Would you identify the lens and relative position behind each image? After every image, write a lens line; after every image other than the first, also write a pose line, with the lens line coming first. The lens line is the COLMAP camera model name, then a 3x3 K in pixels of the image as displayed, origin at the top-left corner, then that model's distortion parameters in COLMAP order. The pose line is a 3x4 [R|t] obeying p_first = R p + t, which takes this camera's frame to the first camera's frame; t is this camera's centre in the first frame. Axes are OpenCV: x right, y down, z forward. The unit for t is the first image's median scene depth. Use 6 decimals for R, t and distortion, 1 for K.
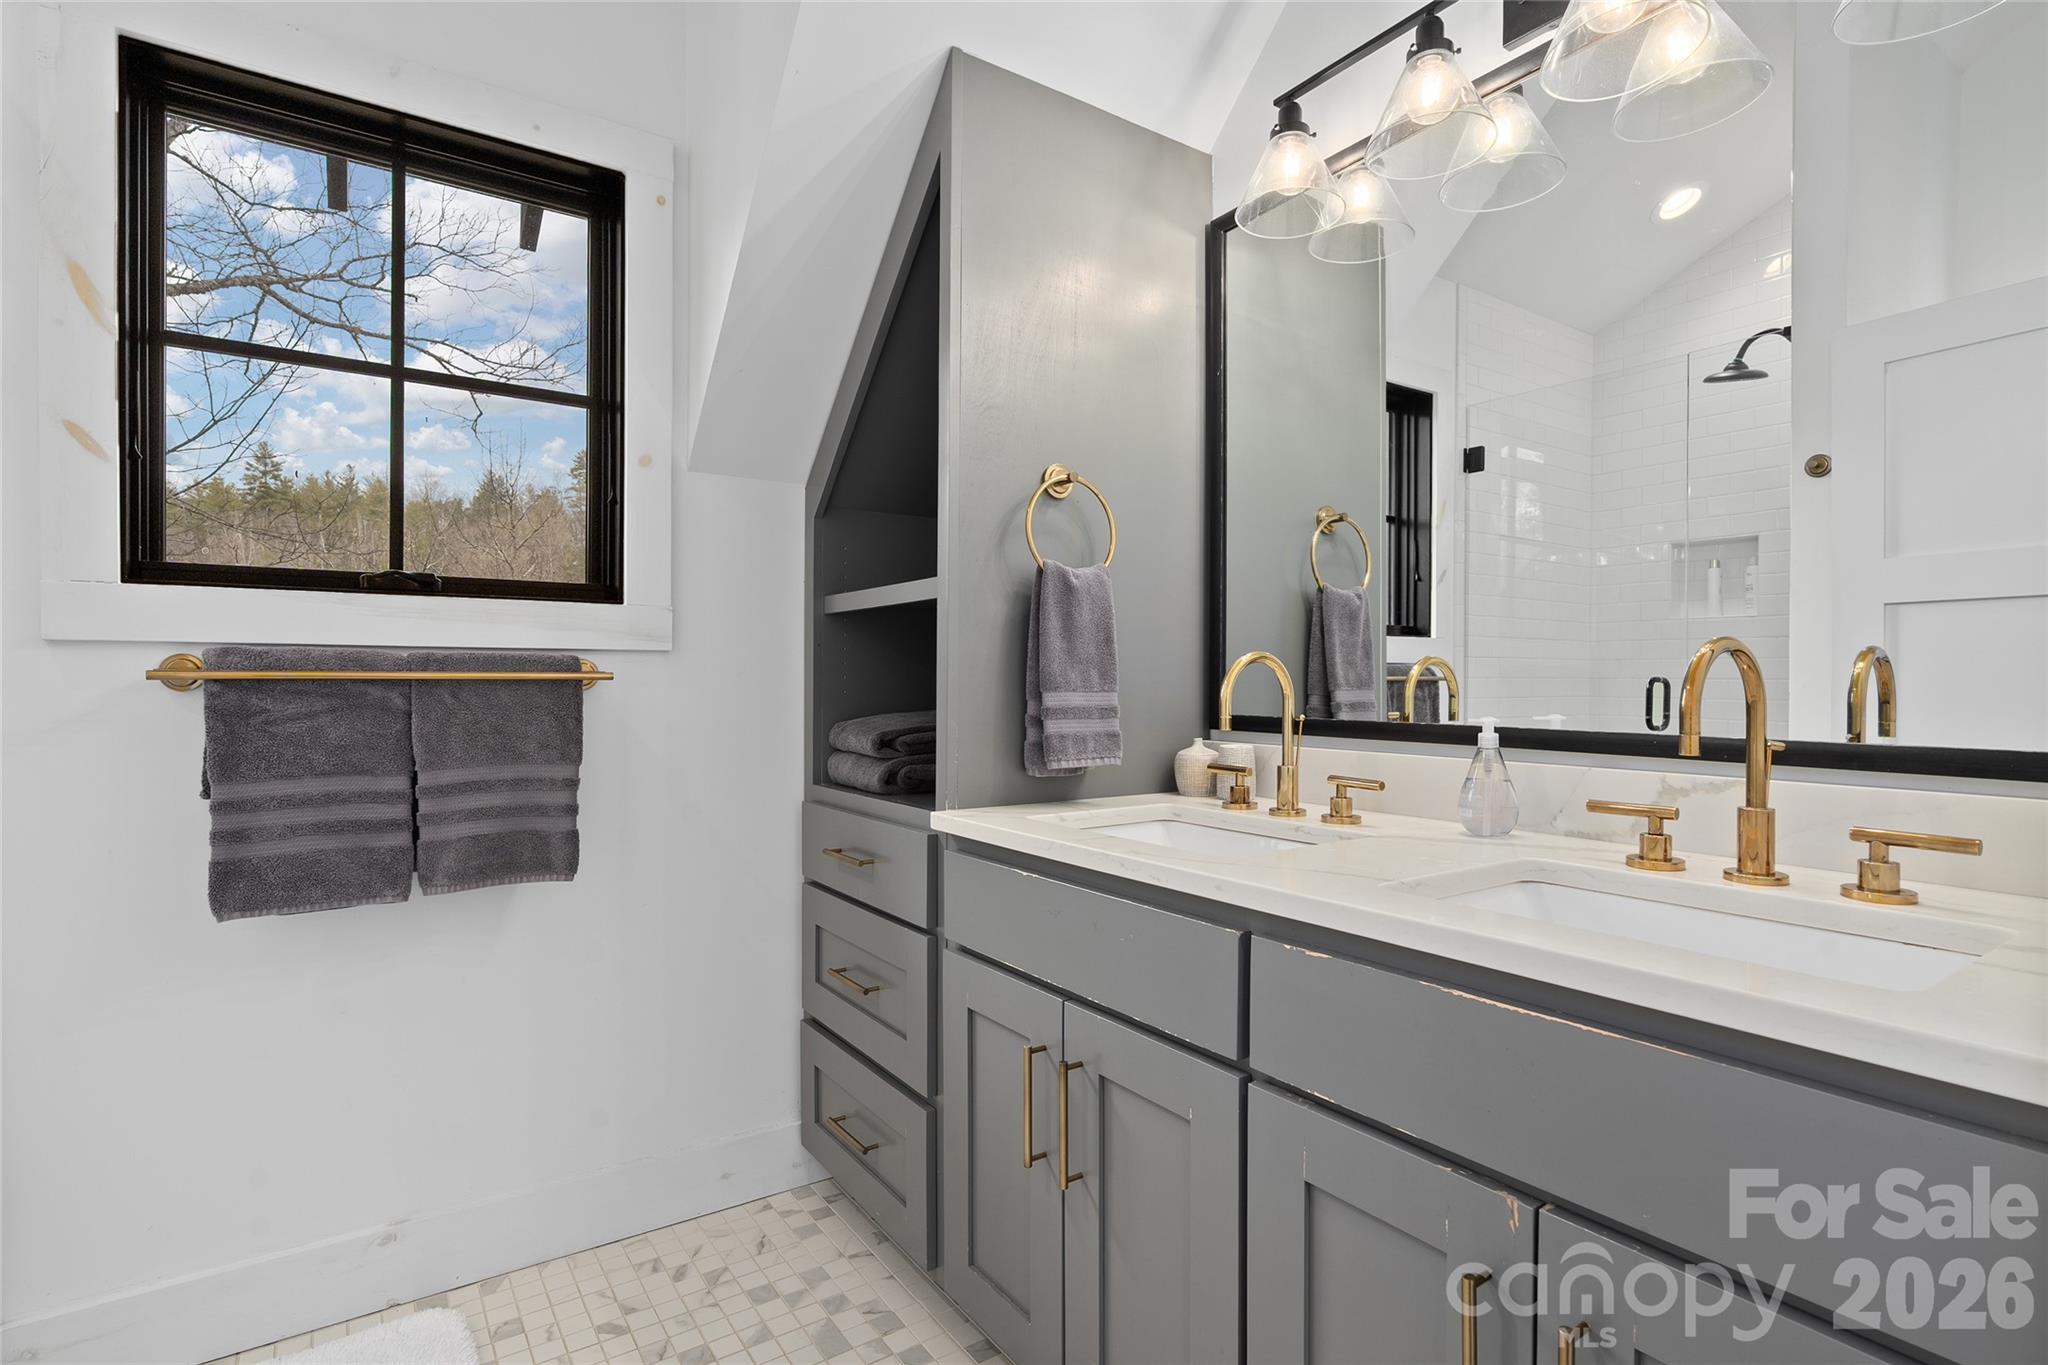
lens RADIAL K [[1001.2, 0, 1026.0], [0, 1001.2, 689.9], [0, 0, 1]] dist [-0.004046, -0.000540]
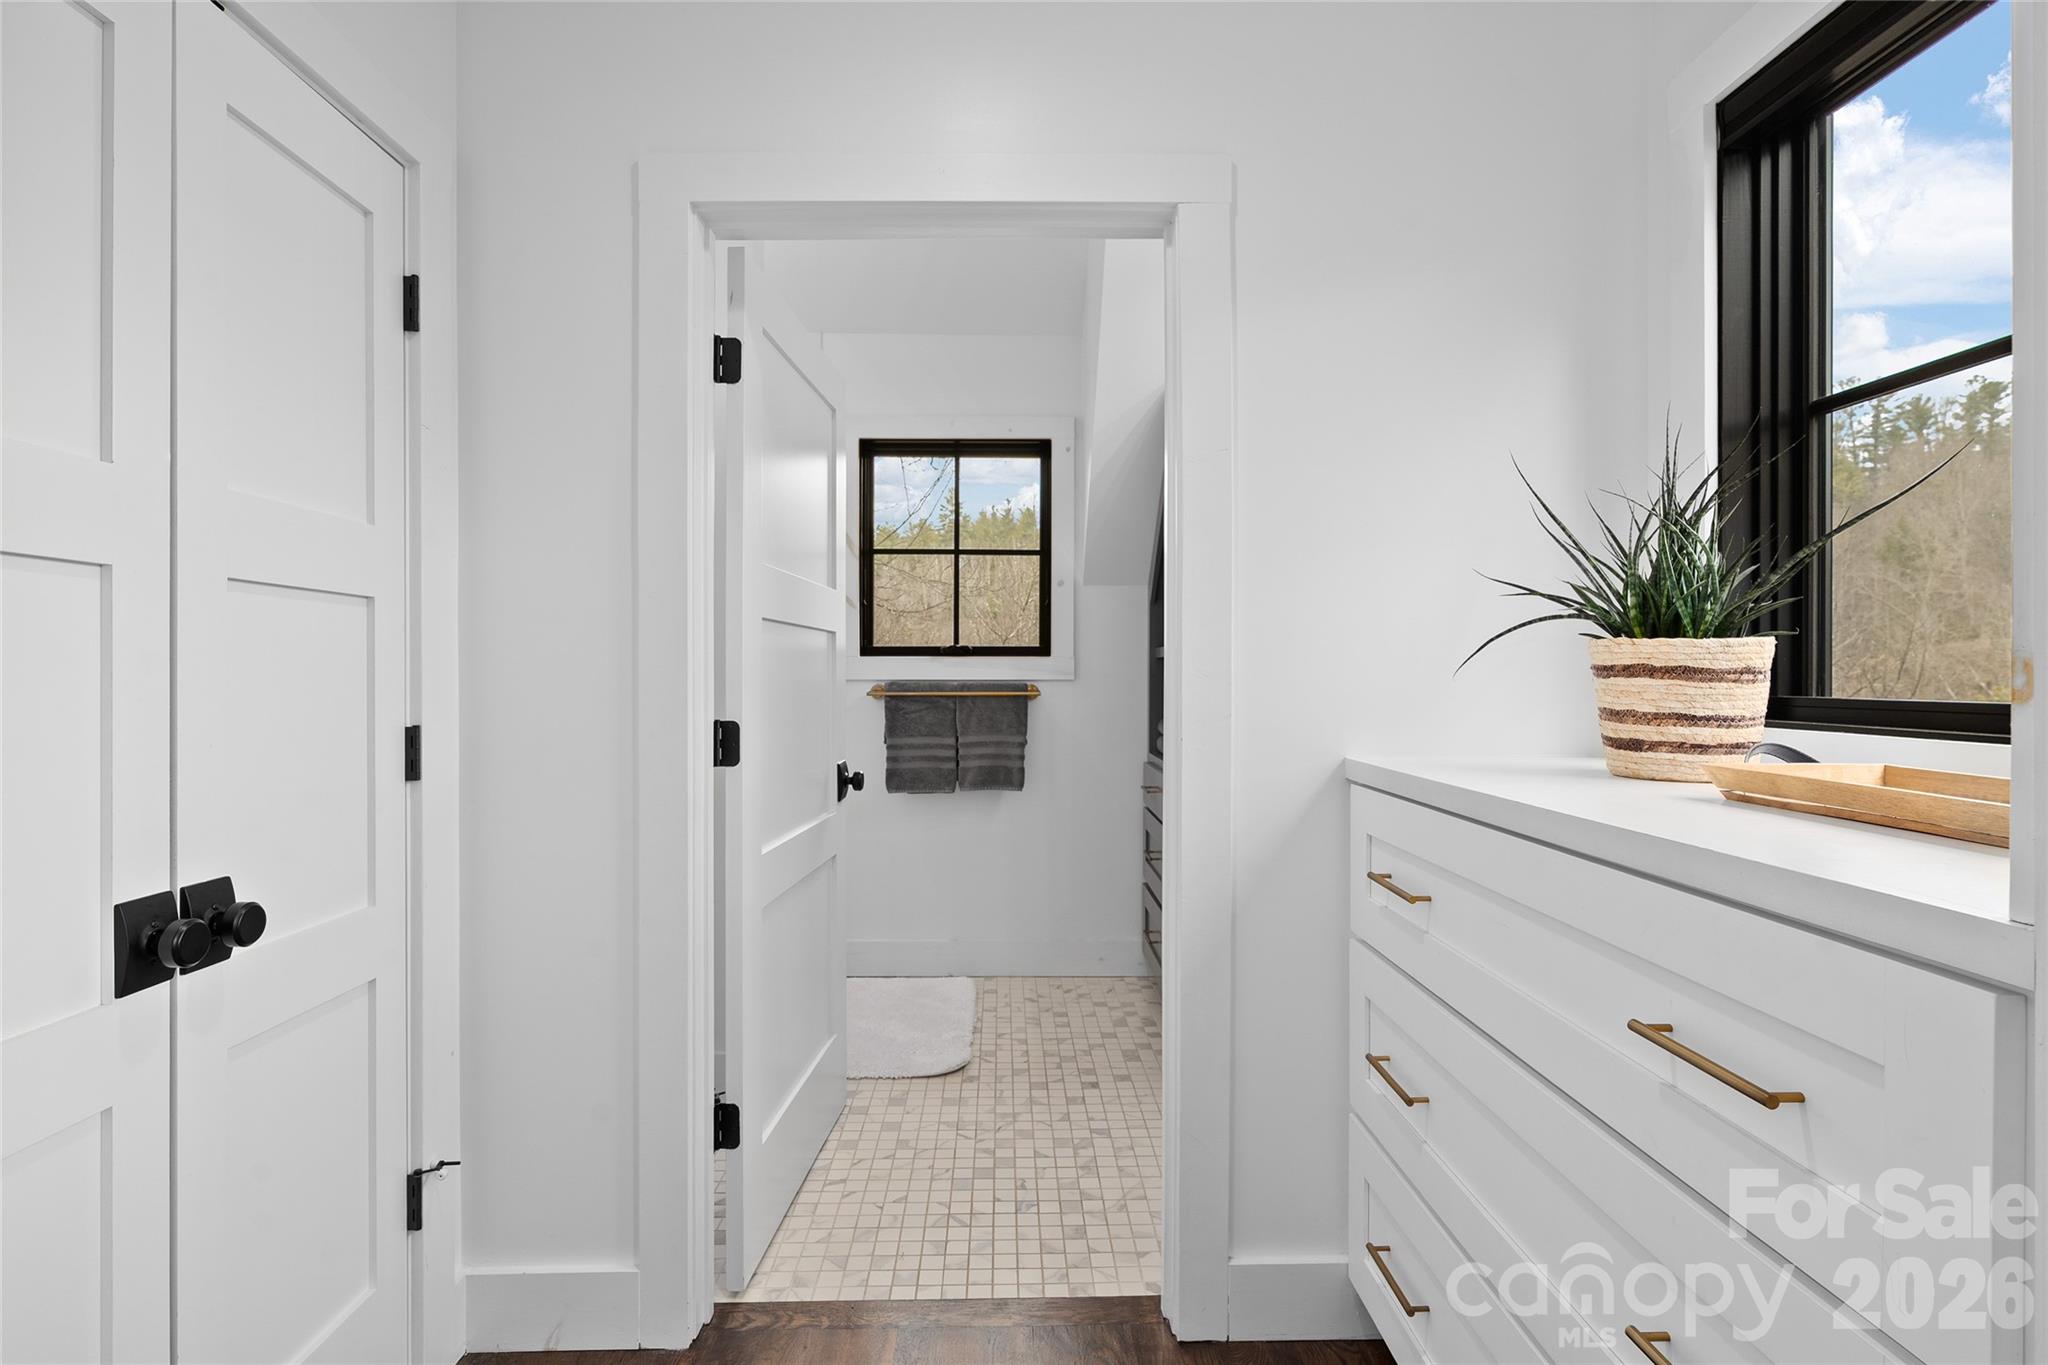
lens RADIAL K [[1001.2, 0, 1026.0], [0, 1001.2, 689.9], [0, 0, 1]] dist [-0.004046, -0.000540]
pose [[0.836982, 0.007183, -0.547184, 0.722802], [-0.003756, 0.999966, 0.007380, -0.038157], [0.547218, -0.004121, 0.836980, -0.773451]]
